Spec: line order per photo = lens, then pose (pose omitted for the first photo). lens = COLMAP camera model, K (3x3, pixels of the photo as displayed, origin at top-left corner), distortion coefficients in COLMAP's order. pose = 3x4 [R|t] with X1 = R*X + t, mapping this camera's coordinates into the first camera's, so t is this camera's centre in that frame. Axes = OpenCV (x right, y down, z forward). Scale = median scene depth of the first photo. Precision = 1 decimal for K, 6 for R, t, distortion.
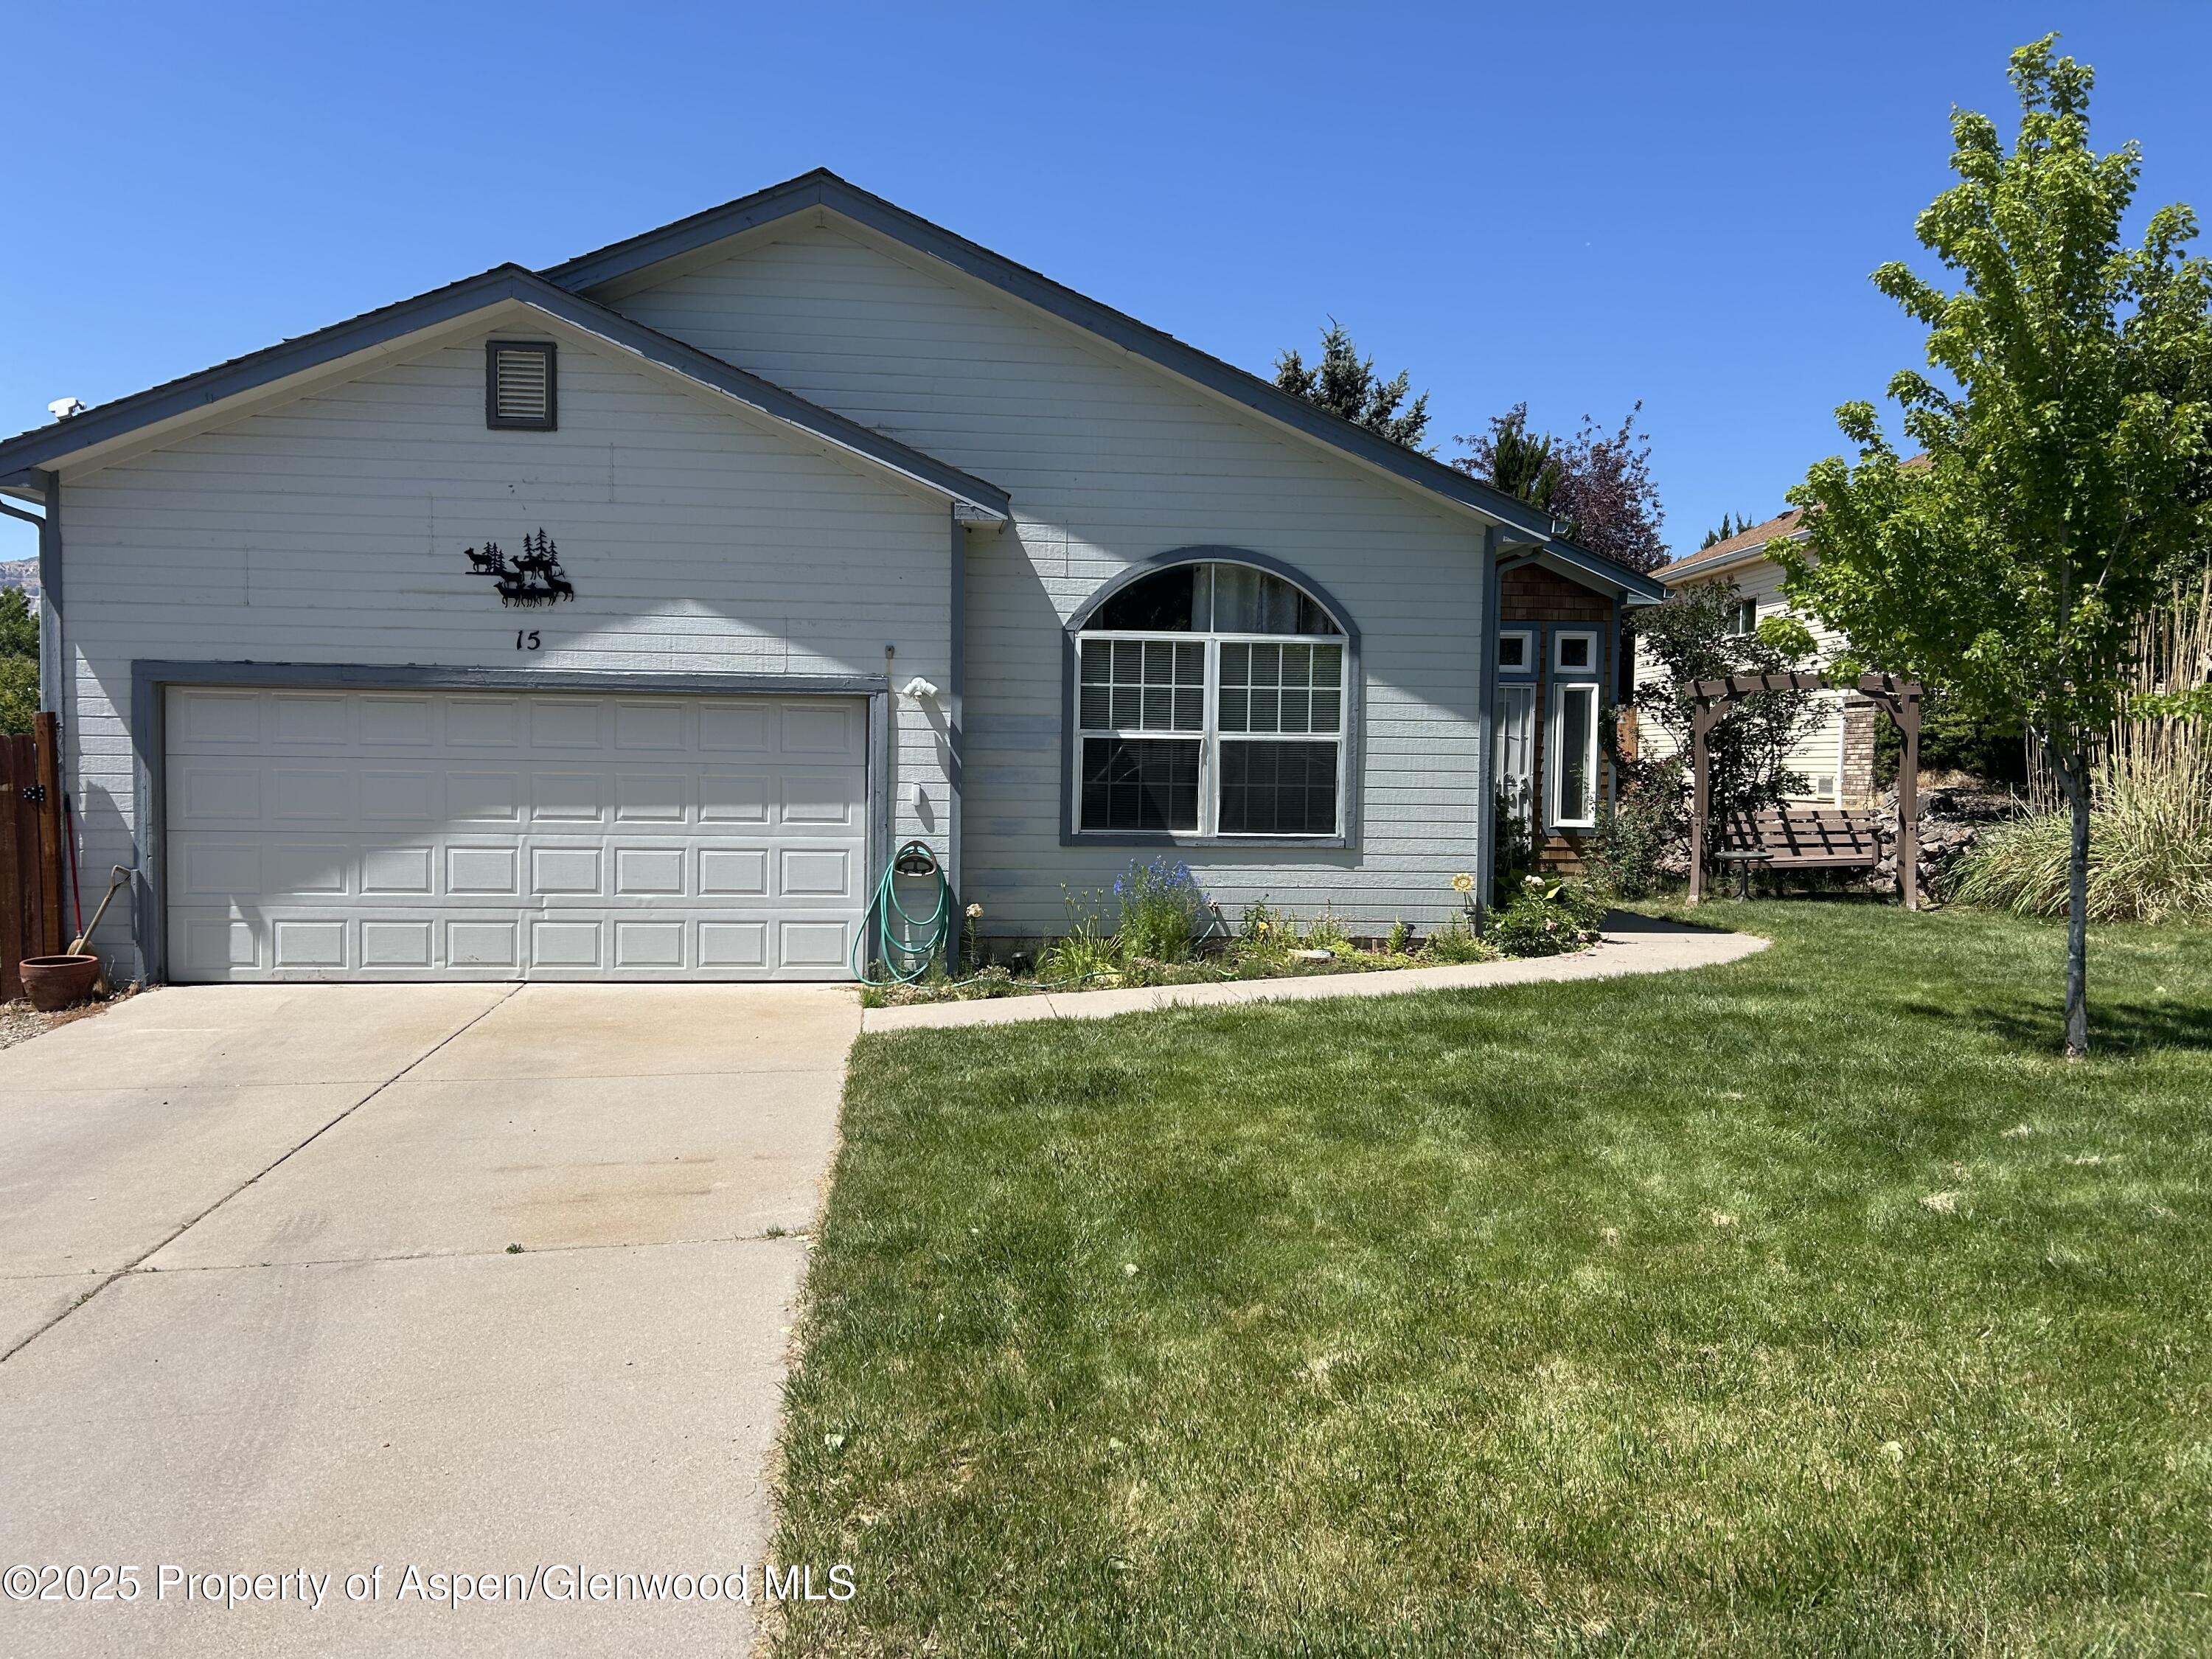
lens RADIAL K [[1680.9, 0, 1077.5], [0, 1680.9, 819.7], [0, 0, 1]] dist [0.011187, -0.001034]
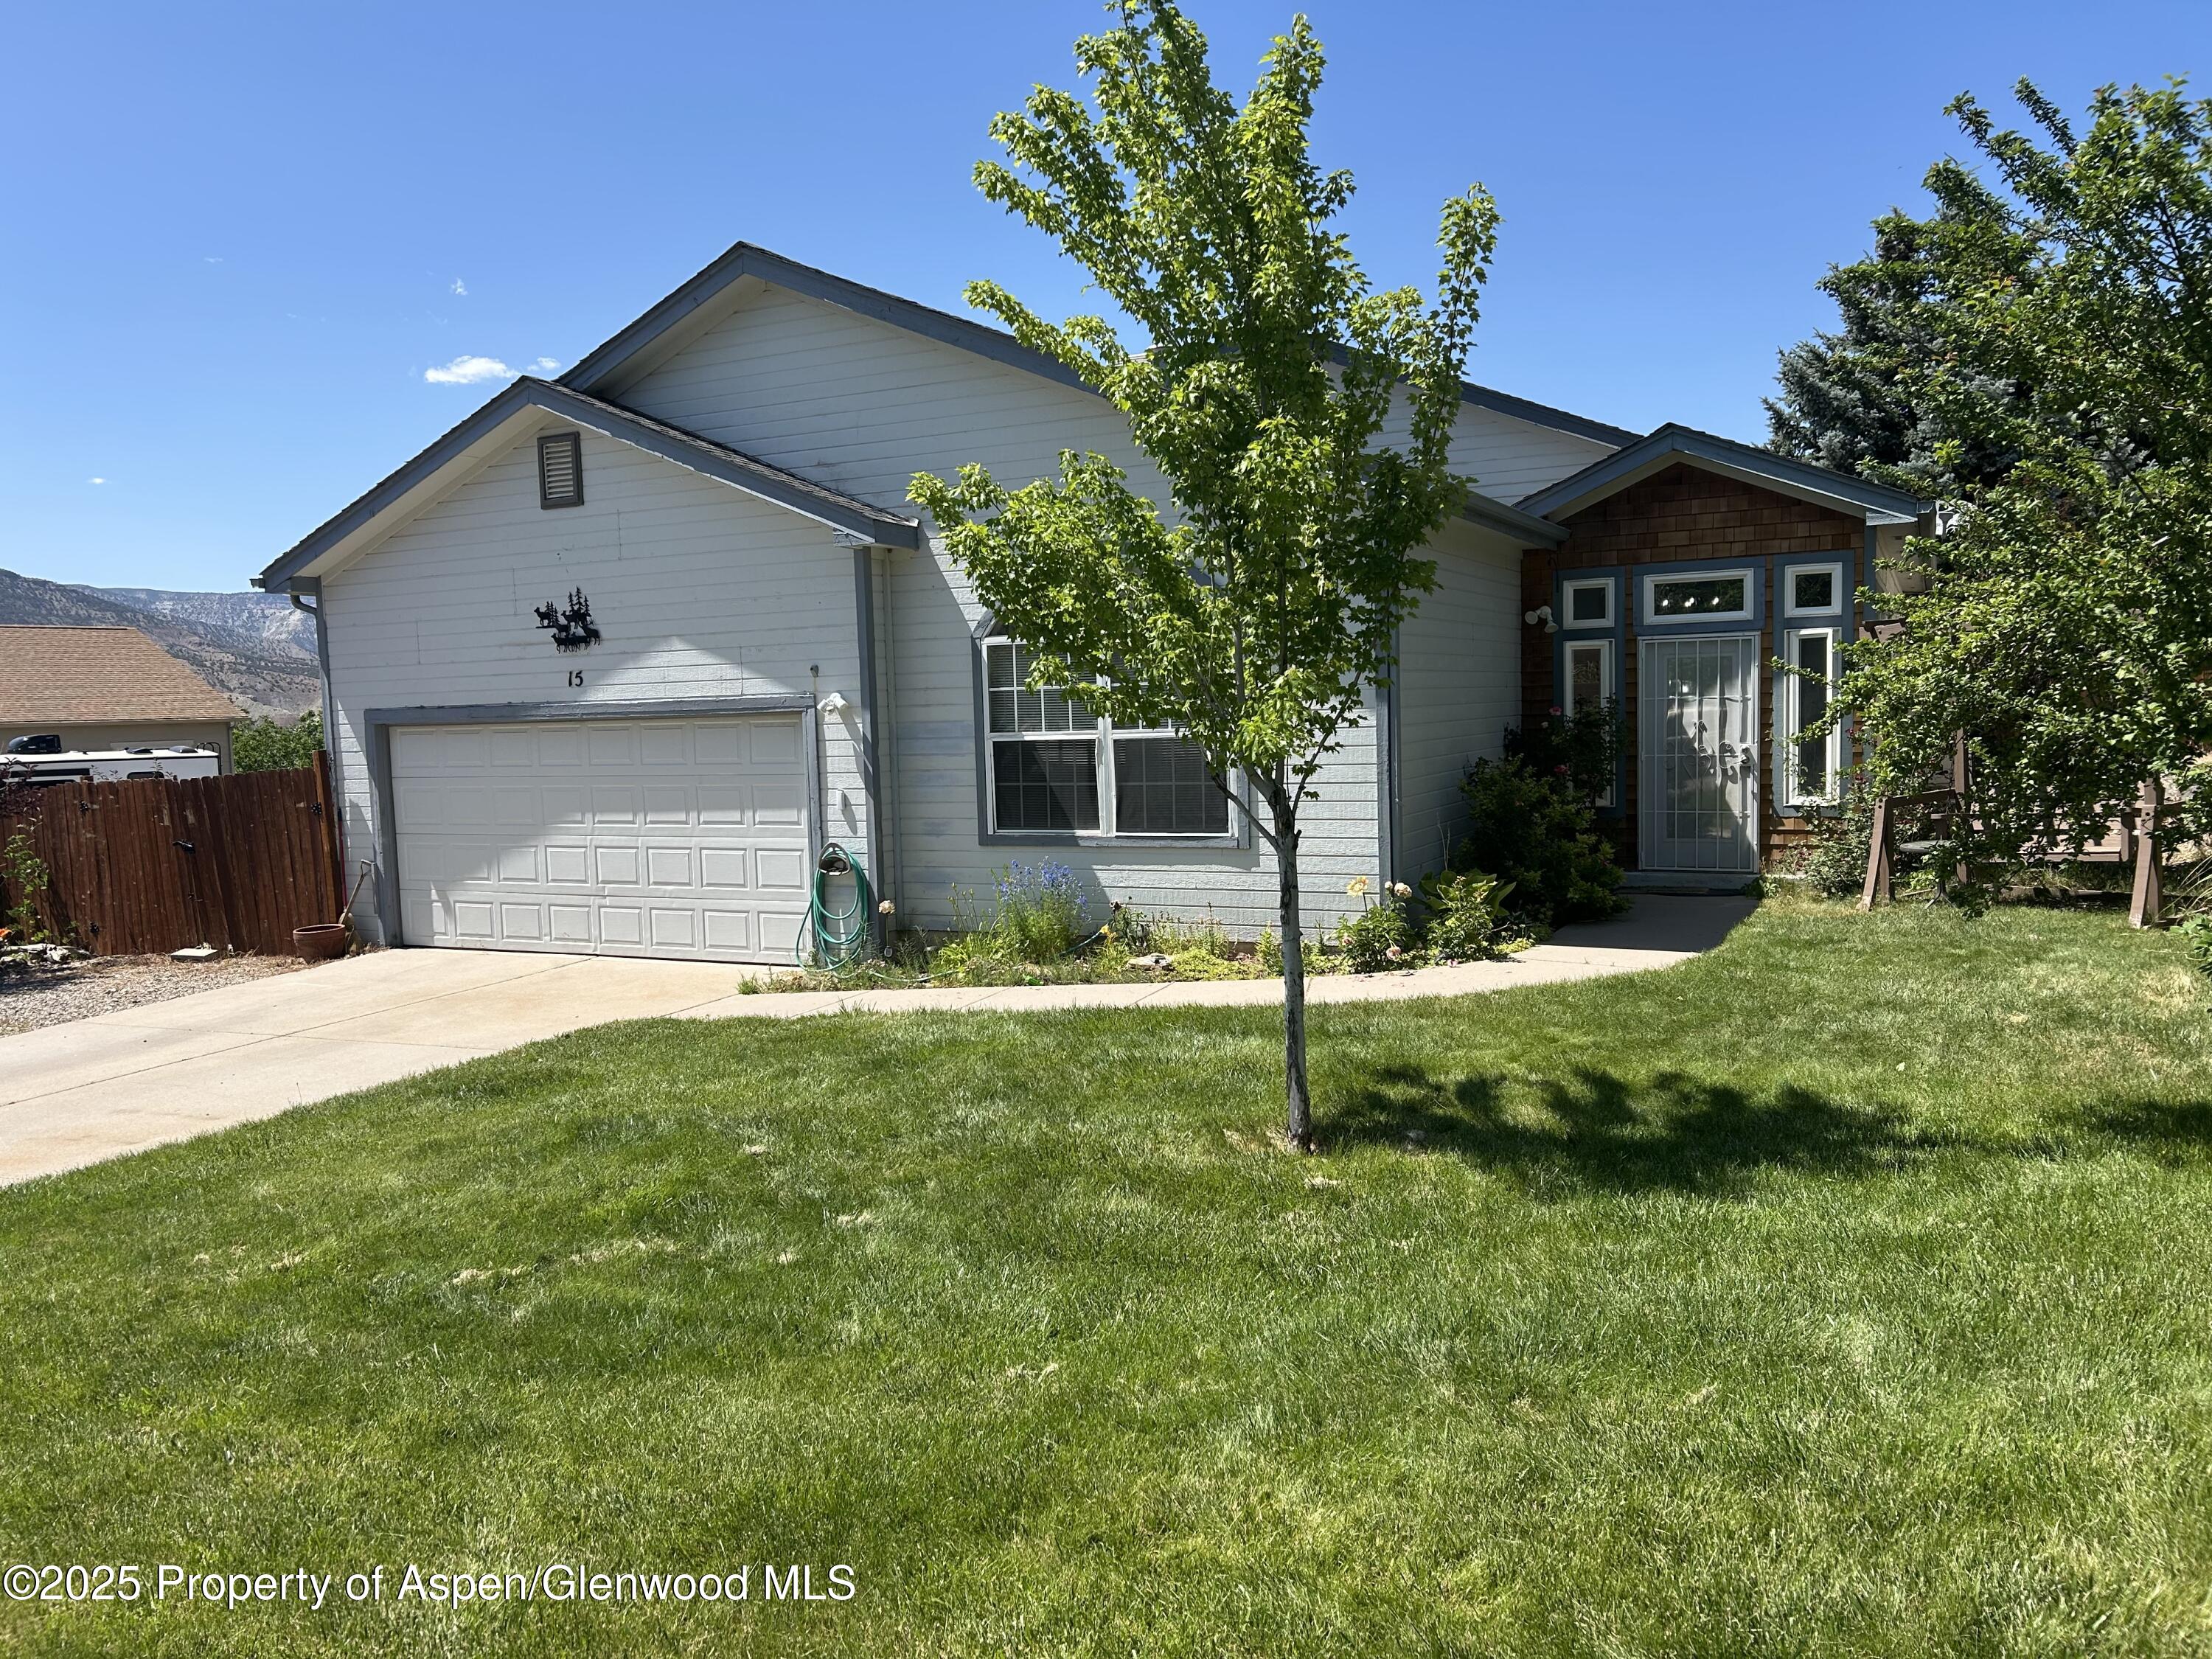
lens RADIAL K [[1668.8, 0, 1040.9], [0, 1668.8, 846.0], [0, 0, 1]] dist [0.003481, -0.003578]
pose [[0.831874, 0.005395, -0.554938, 0.598566], [0.024366, 0.998633, 0.046234, -0.031202], [0.554429, -0.051983, 0.830606, 0.161778]]
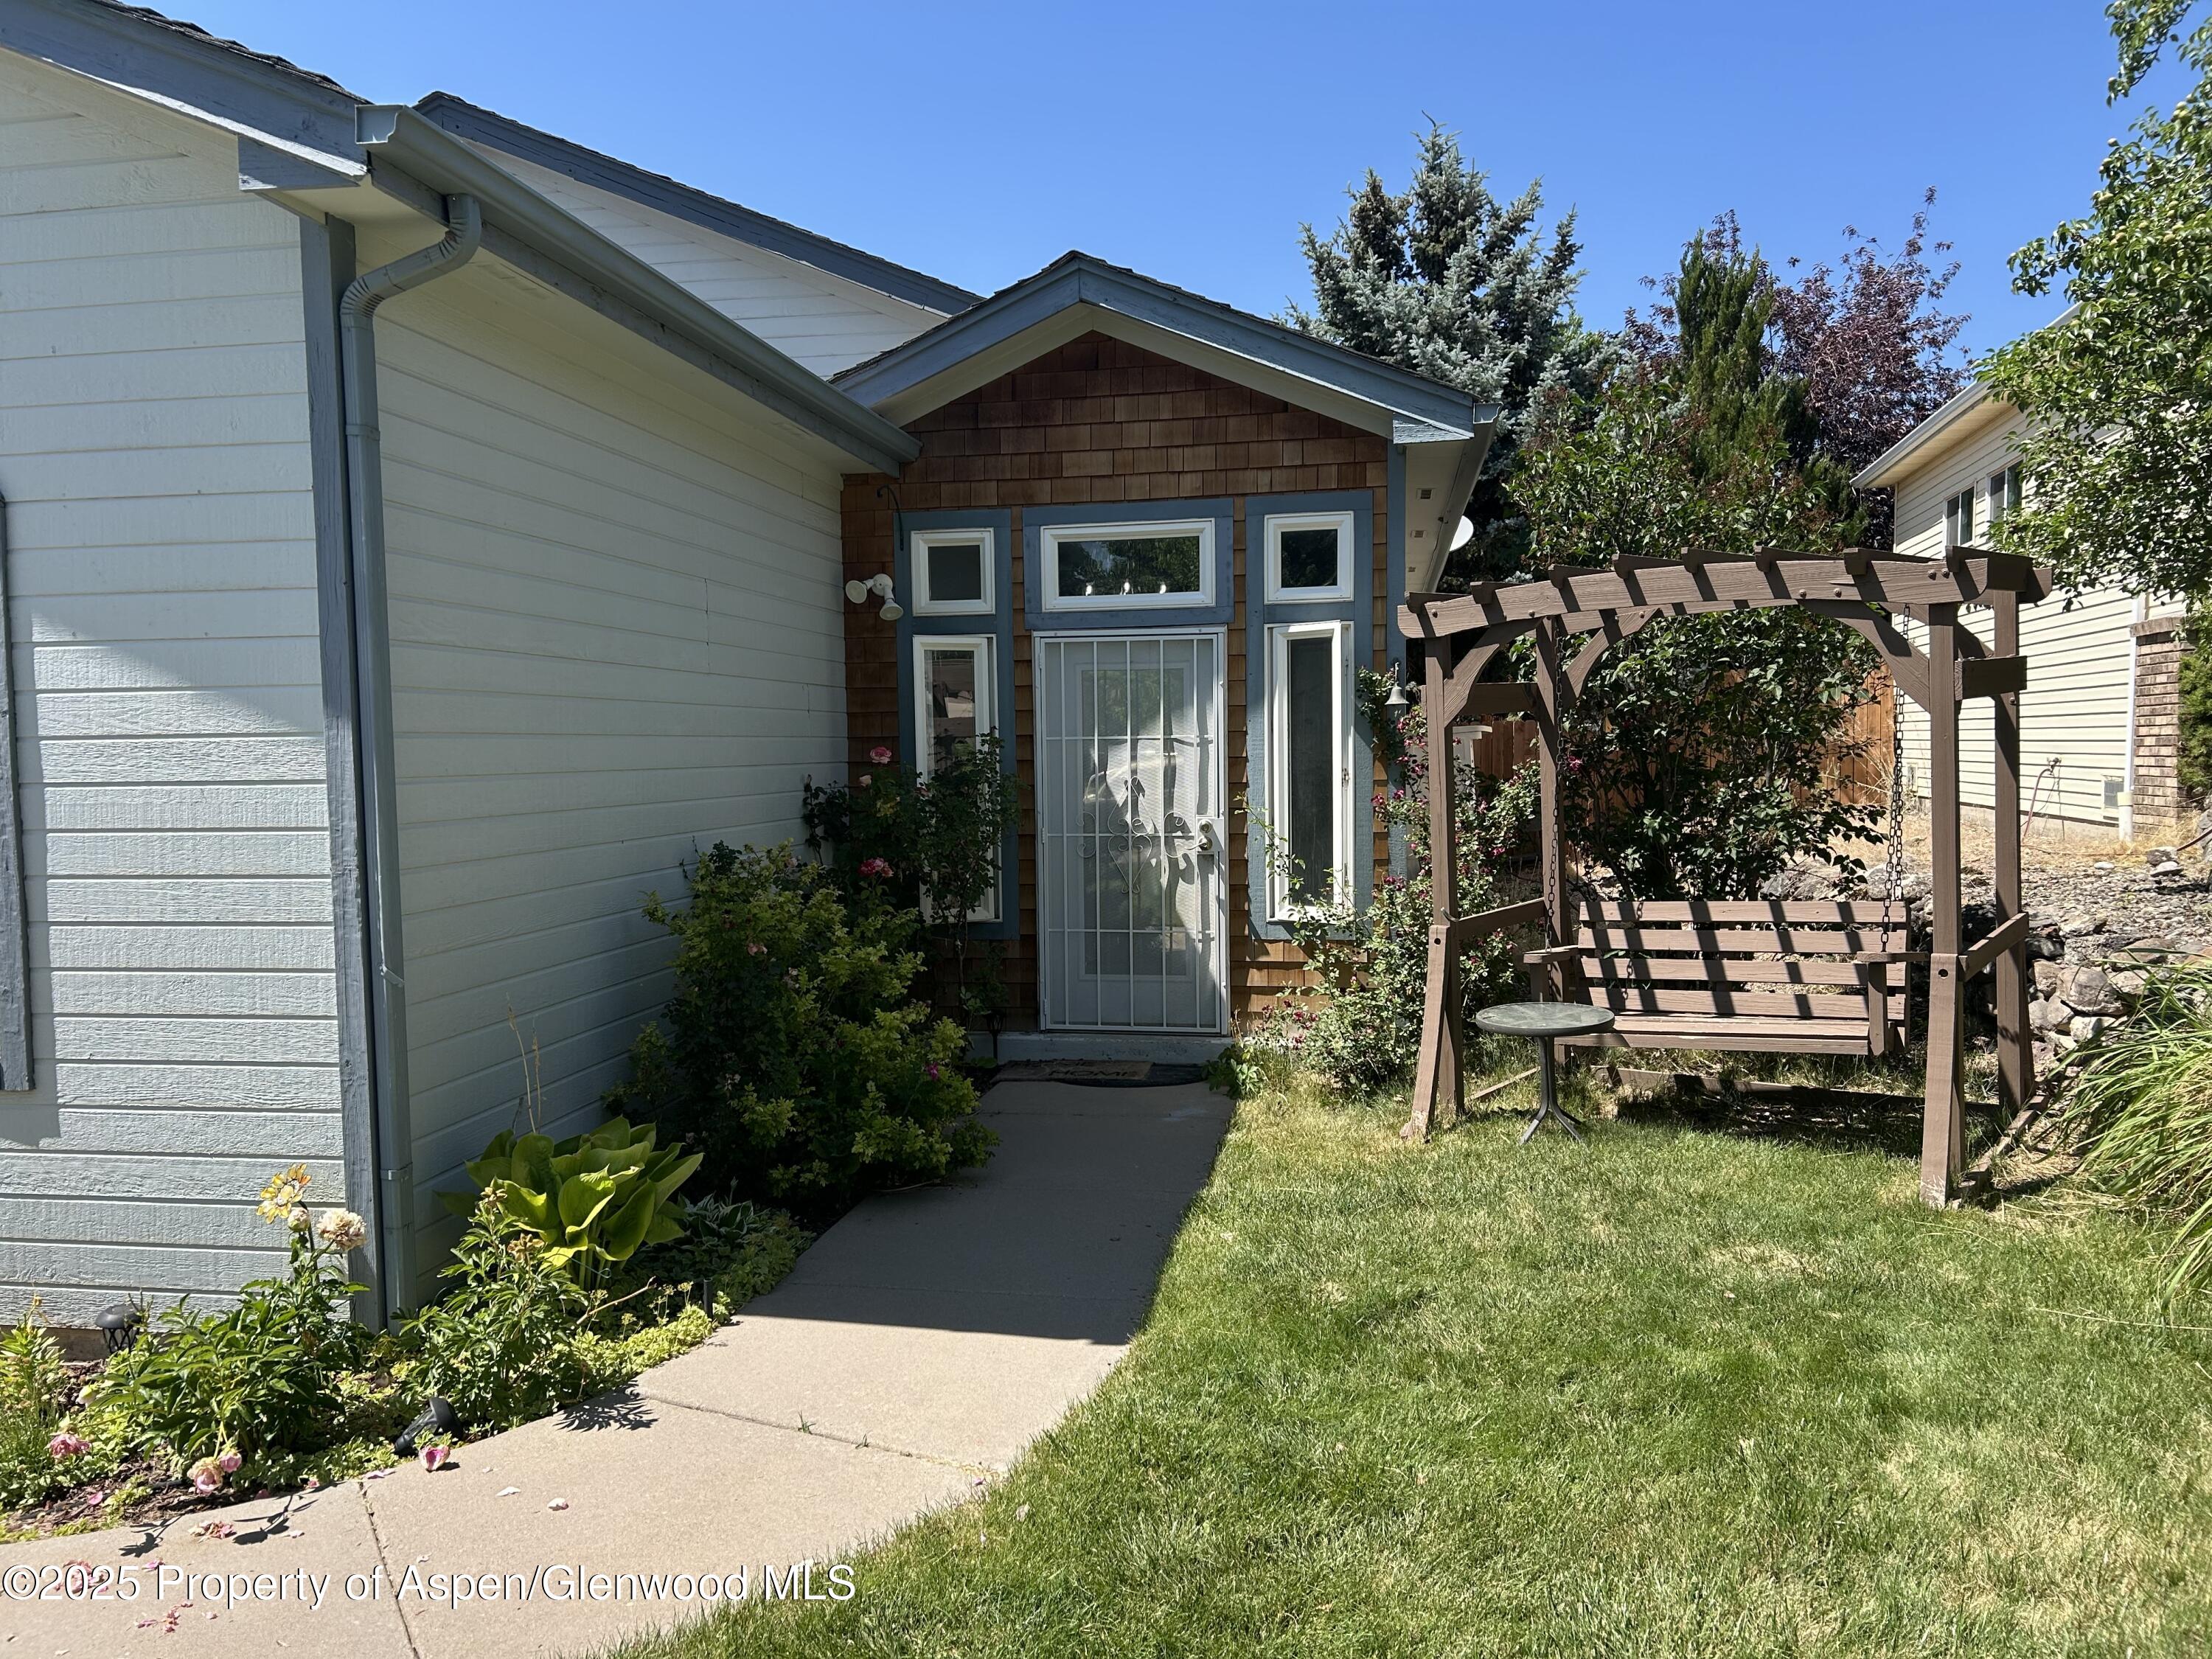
lens RADIAL K [[1667.7, 0, 1083.0], [0, 1667.7, 841.5], [0, 0, 1]] dist [0.075575, -0.079519]
pose [[0.963930, -0.012819, -0.265846, 0.496390], [0.019154, 0.999591, 0.021253, -0.041572], [0.265465, -0.025579, 0.963781, 0.719140]]
